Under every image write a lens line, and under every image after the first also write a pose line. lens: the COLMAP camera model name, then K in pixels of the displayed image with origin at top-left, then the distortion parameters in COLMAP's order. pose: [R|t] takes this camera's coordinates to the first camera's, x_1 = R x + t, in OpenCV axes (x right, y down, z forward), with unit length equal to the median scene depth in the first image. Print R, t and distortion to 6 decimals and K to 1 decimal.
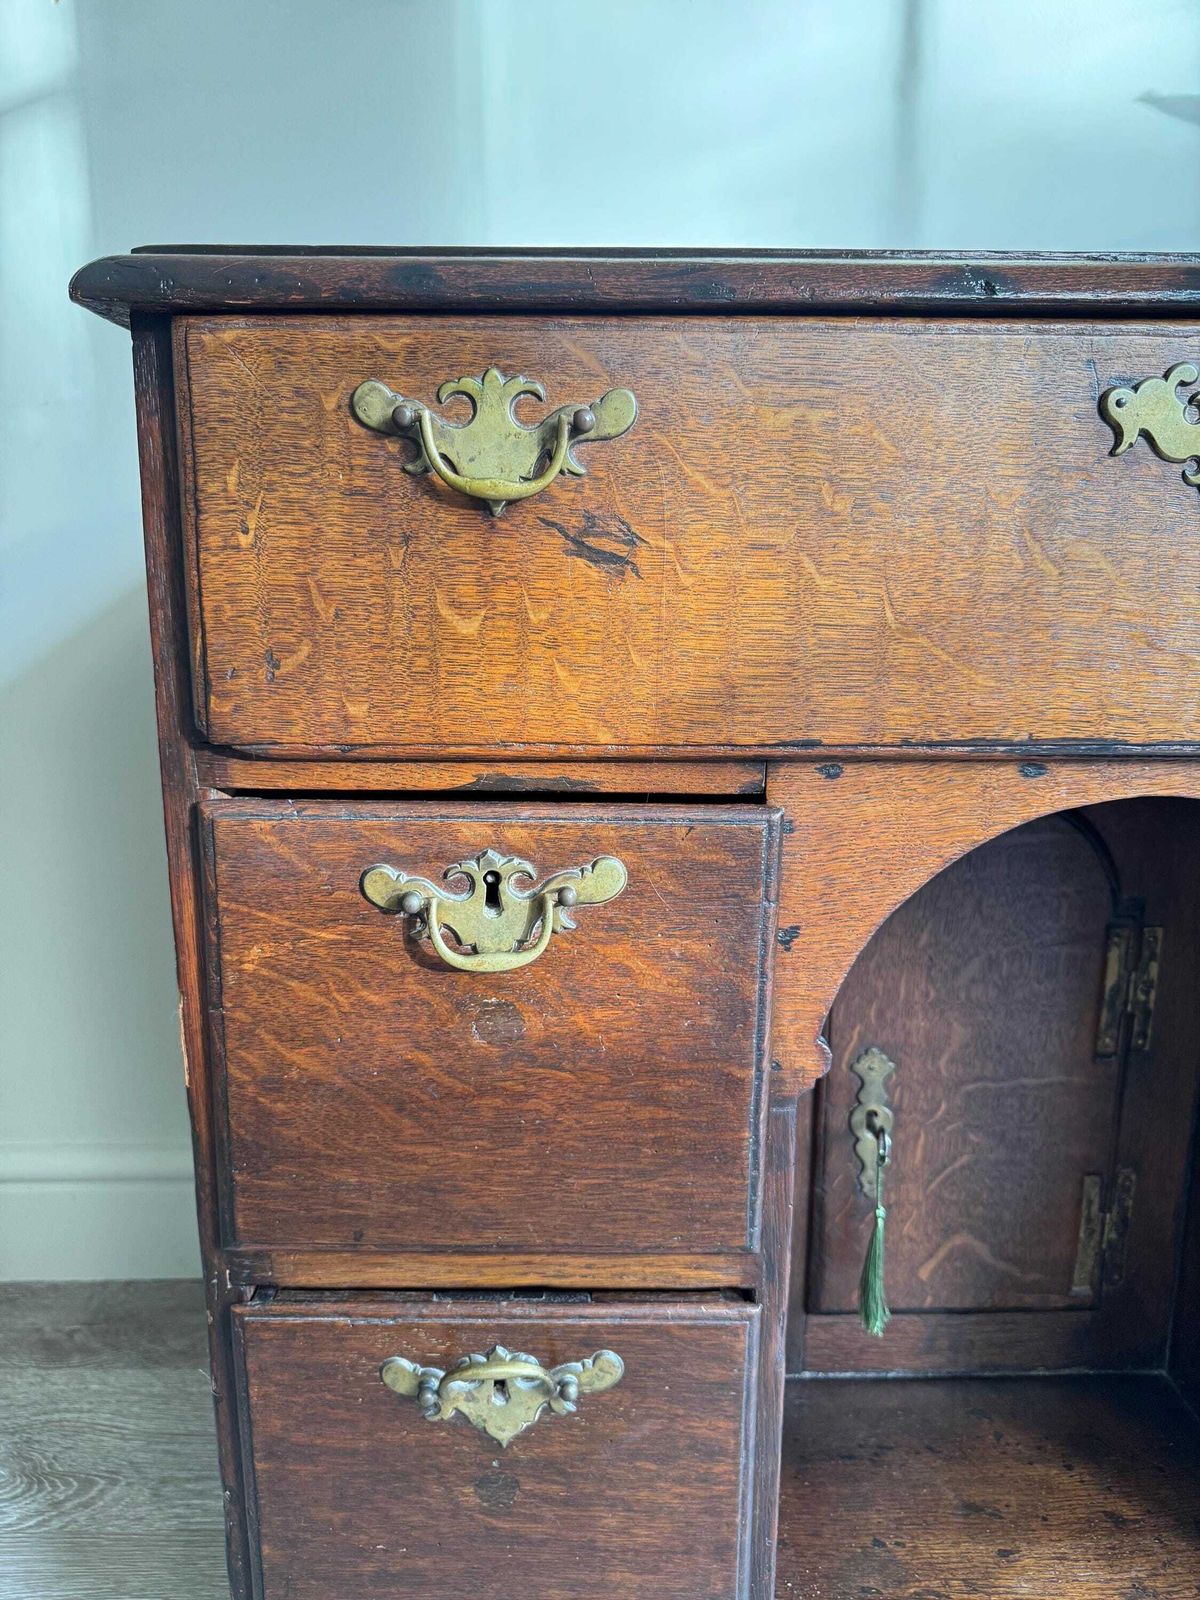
lens RADIAL K [[1142.4, 0, 585.8], [0, 1142.4, 803.9], [0, 0, 1]] dist [0.024633, -0.058454]
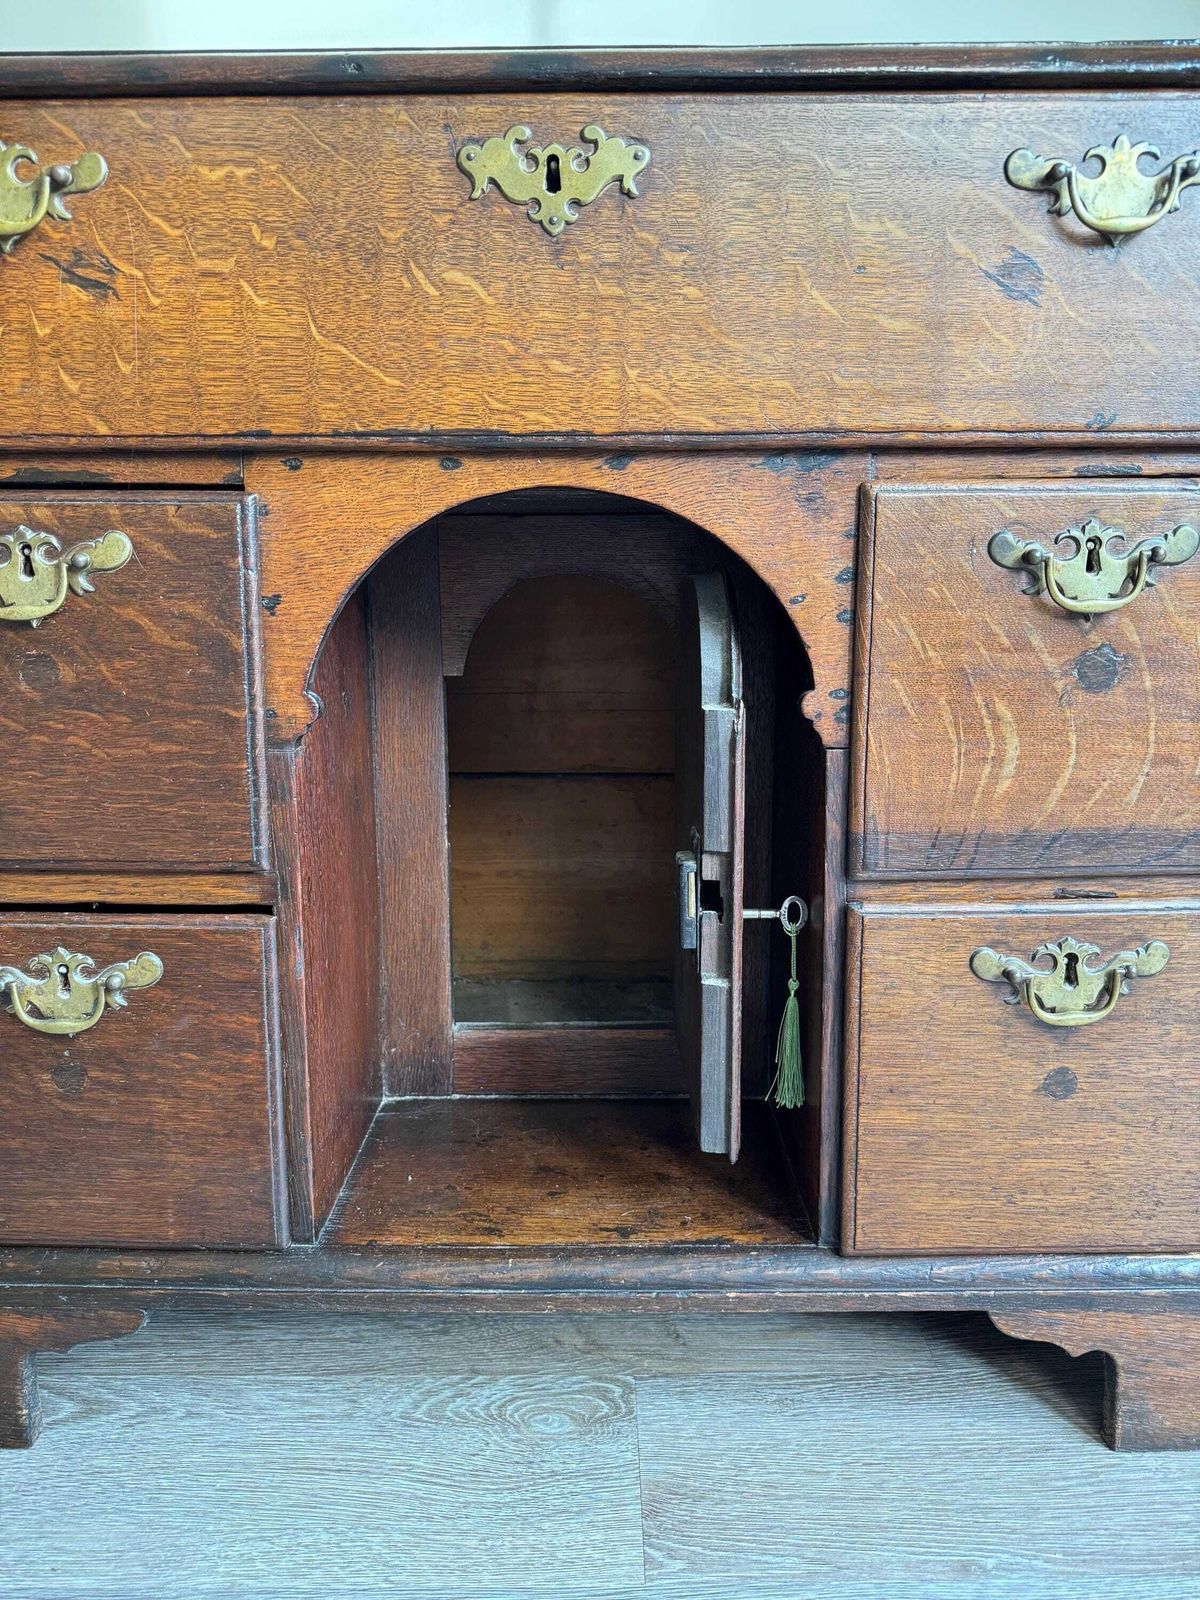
lens RADIAL K [[1129.2, 0, 608.9], [0, 1129.2, 807.3], [0, 0, 1]] dist [0.032767, -0.068374]
pose [[0.999993, -0.000742, -0.003661, 0.565818], [0.000638, 0.999592, -0.028539, 0.385297], [0.003681, 0.028537, 0.999586, -0.244389]]
